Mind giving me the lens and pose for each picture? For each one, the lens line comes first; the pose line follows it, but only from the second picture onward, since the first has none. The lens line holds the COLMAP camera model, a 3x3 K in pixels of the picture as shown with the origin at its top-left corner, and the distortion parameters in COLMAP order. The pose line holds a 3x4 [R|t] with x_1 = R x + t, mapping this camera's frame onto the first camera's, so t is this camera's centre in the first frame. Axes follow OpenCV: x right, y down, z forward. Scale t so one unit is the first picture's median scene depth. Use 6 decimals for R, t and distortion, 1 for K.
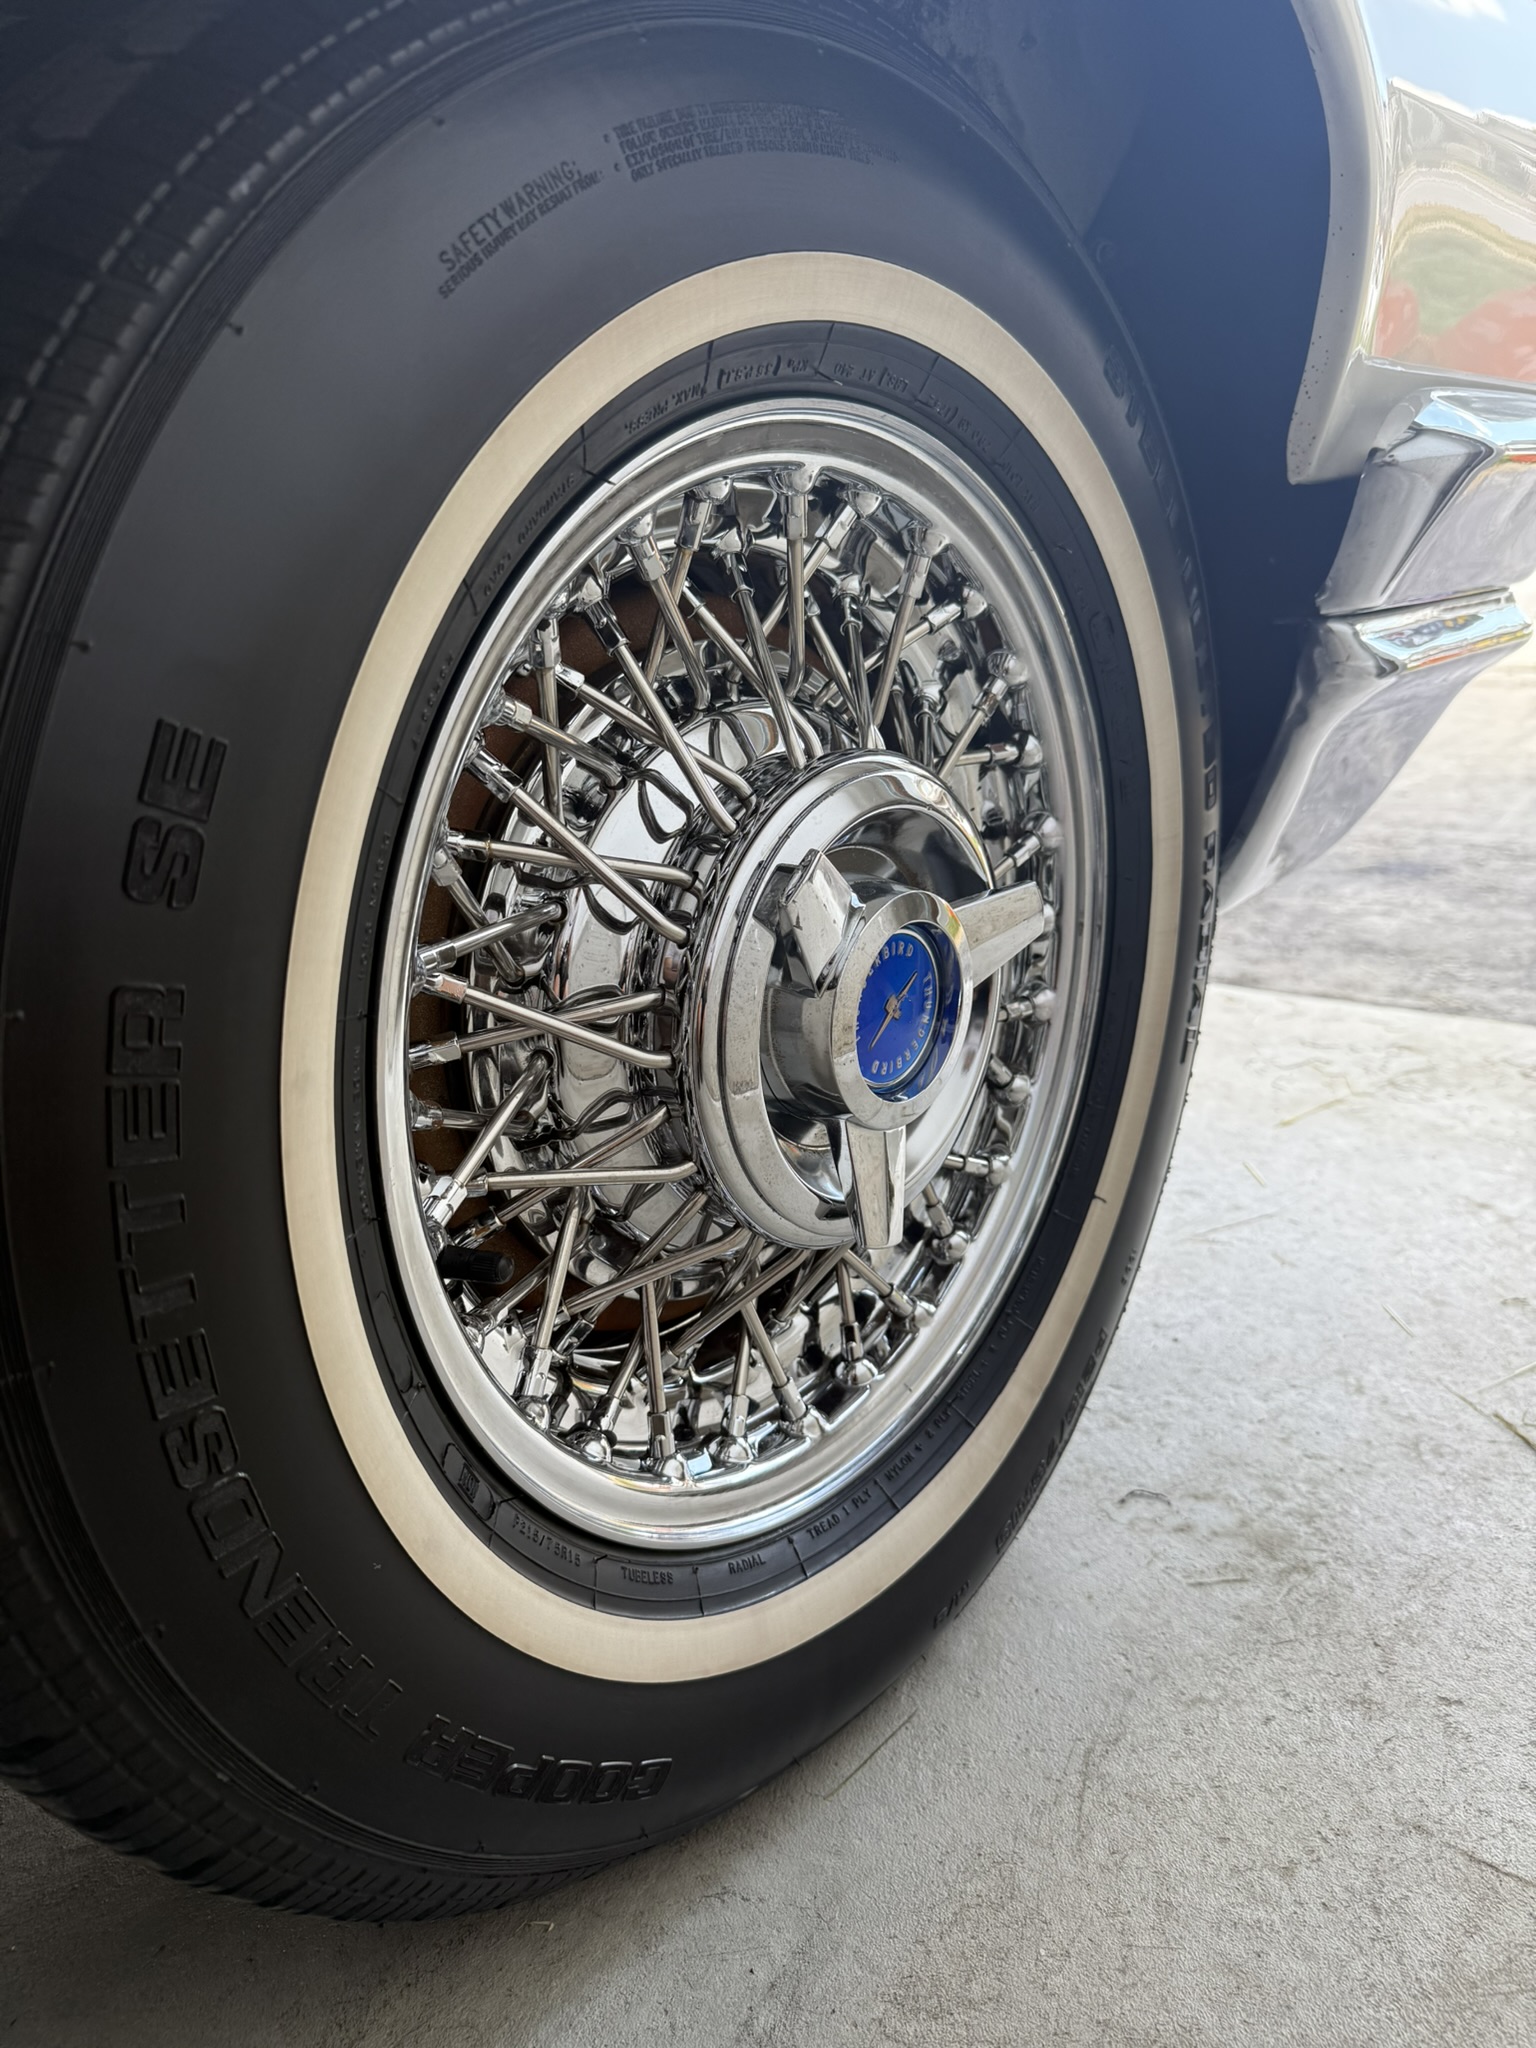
lens RADIAL K [[1466.7, 0, 779.3], [0, 1466.7, 1028.2], [0, 0, 1]] dist [-0.008441, 0.001071]
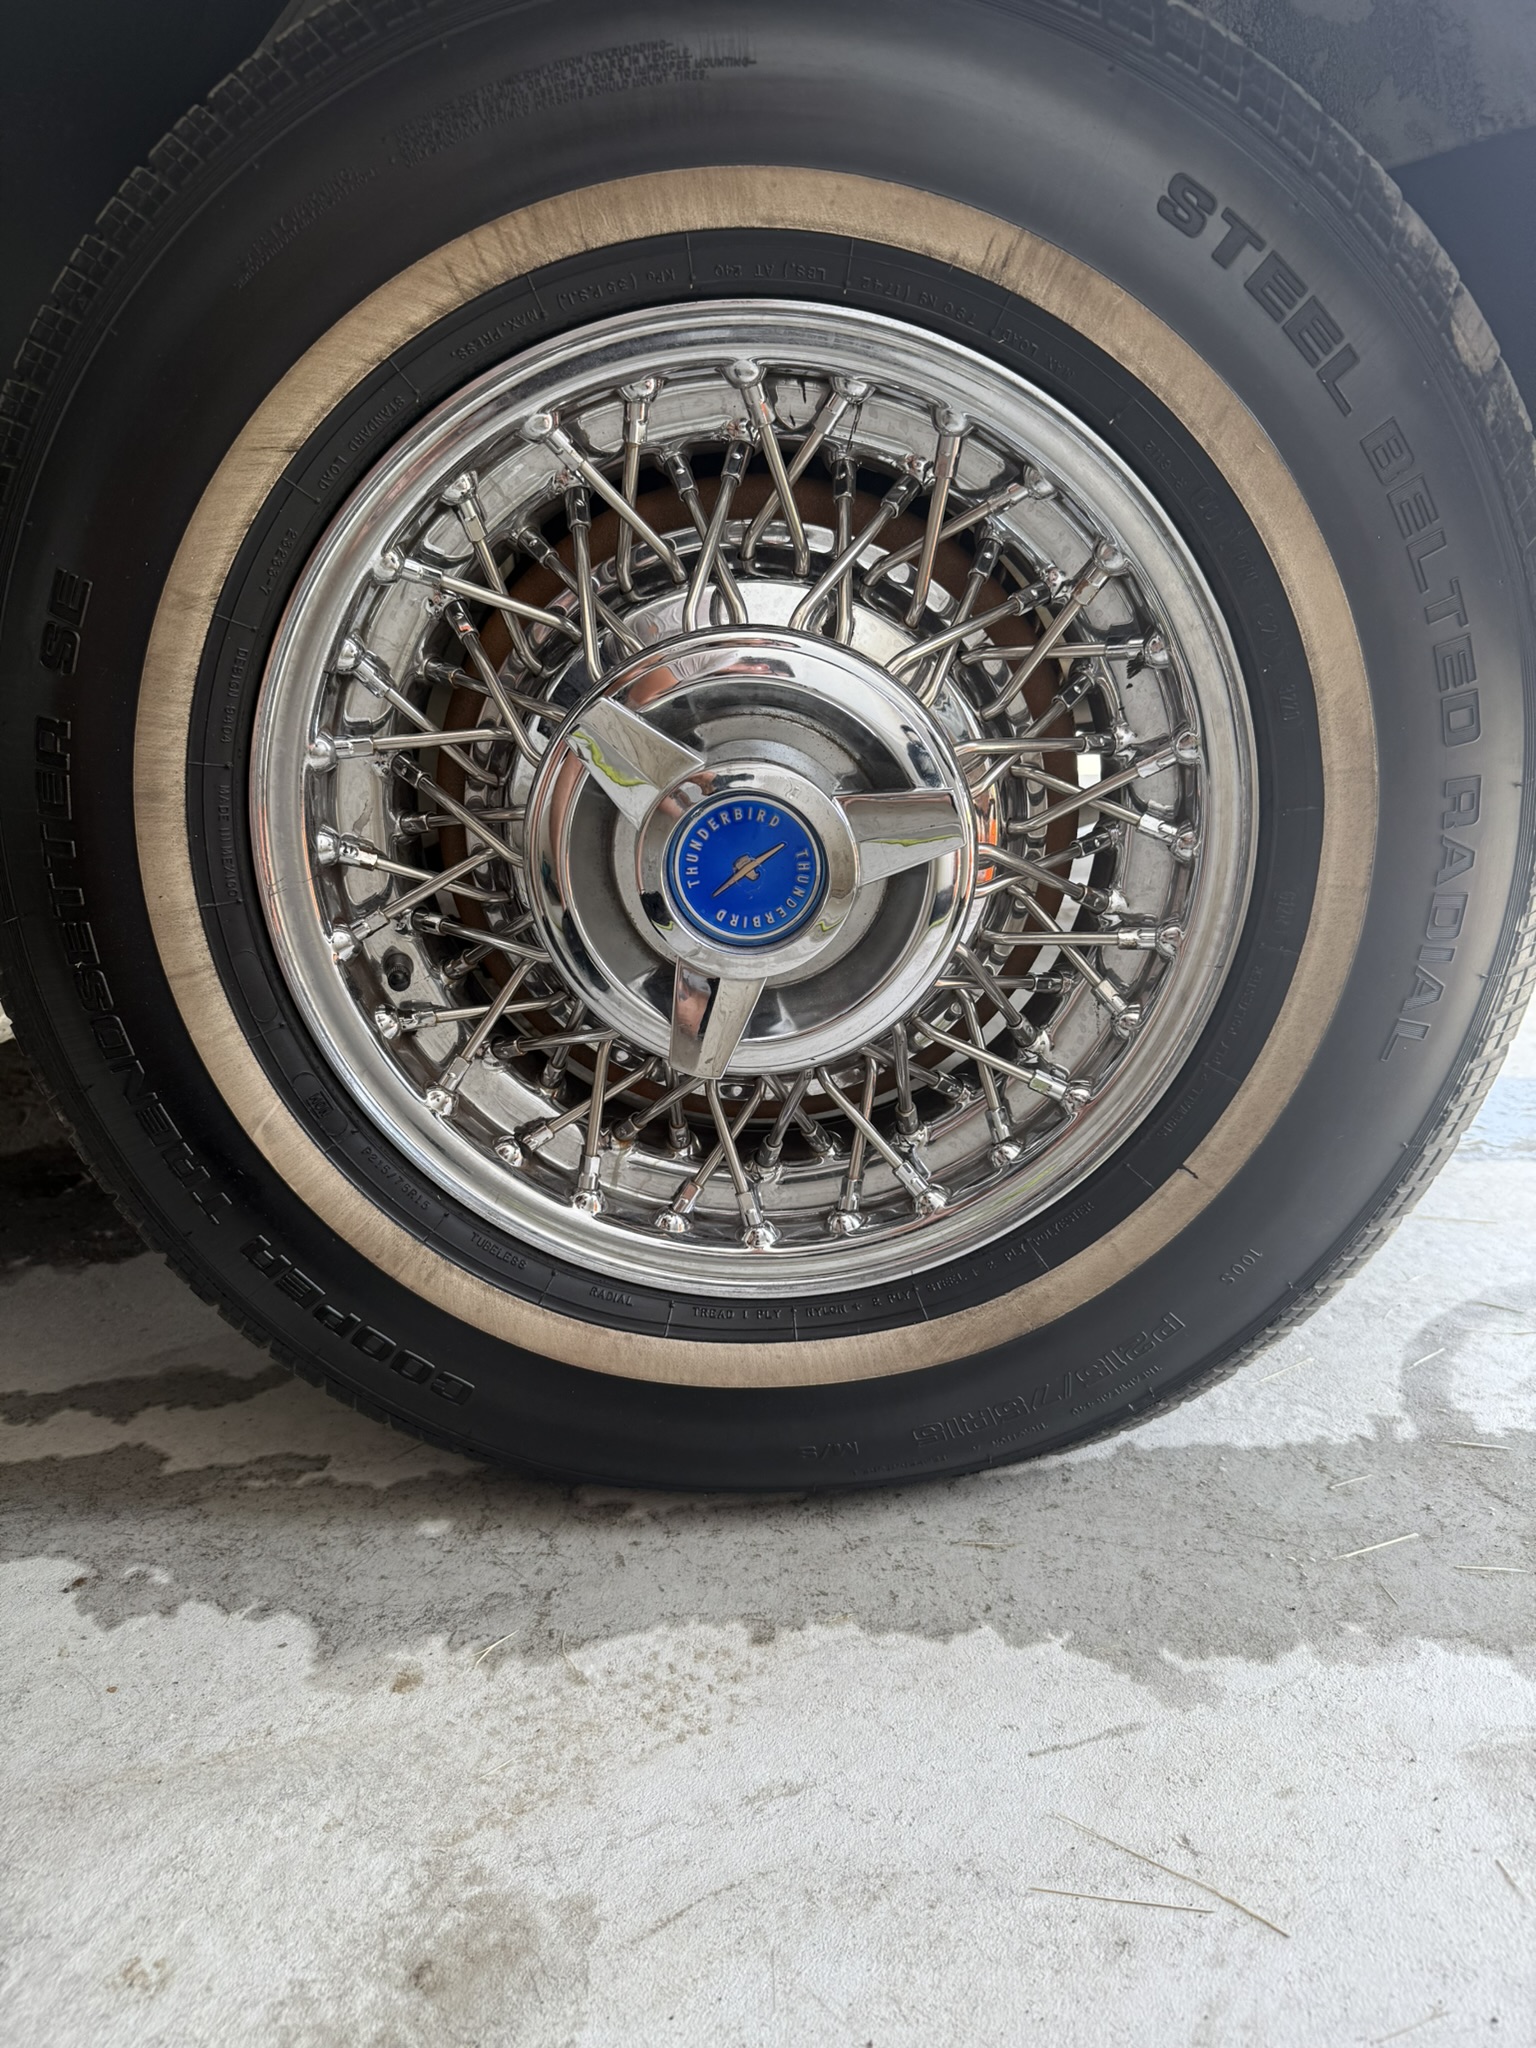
lens RADIAL K [[1452.0, 0, 780.4], [0, 1452.0, 1021.9], [0, 0, 1]] dist [0.004483, -0.011846]
pose [[0.627347, 0.252433, -0.736691, 0.929365], [-0.203124, 0.966299, 0.158134, -0.079023], [0.751782, 0.050435, 0.657481, 0.313412]]
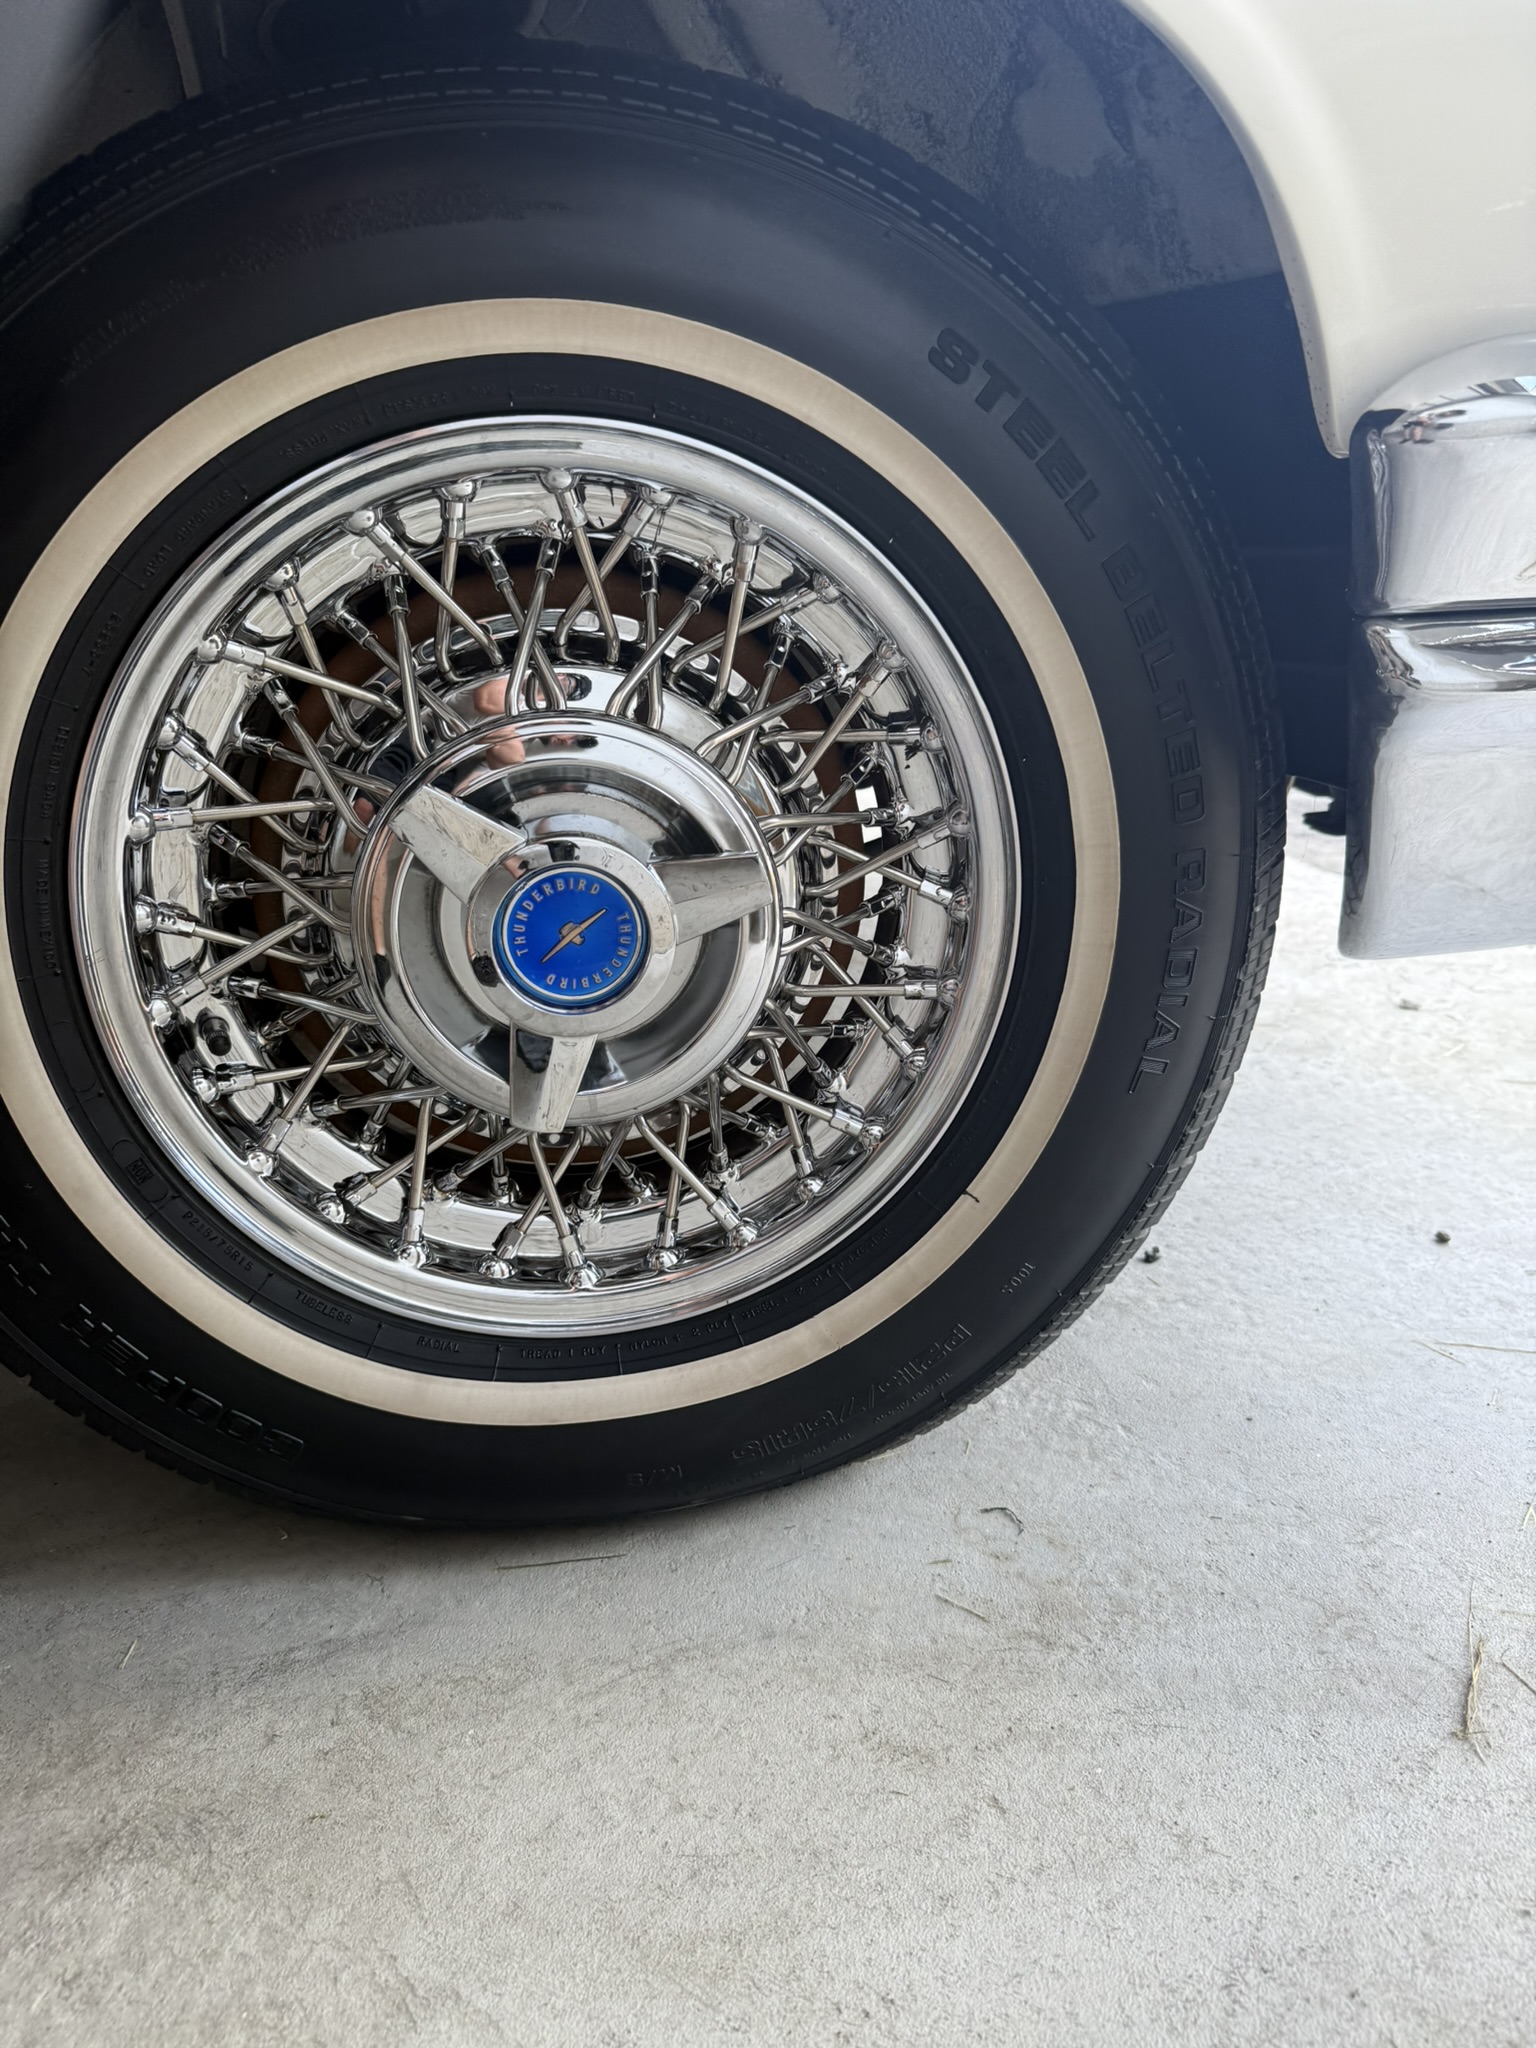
lens RADIAL K [[1445.1, 0, 784.9], [0, 1445.1, 1011.0], [0, 0, 1]] dist [0.036590, -0.062312]
pose [[0.750617, 0.220830, -0.622743, 0.952010], [-0.201114, 0.974135, 0.103027, -0.108837], [0.629387, 0.047908, 0.775614, 0.211491]]
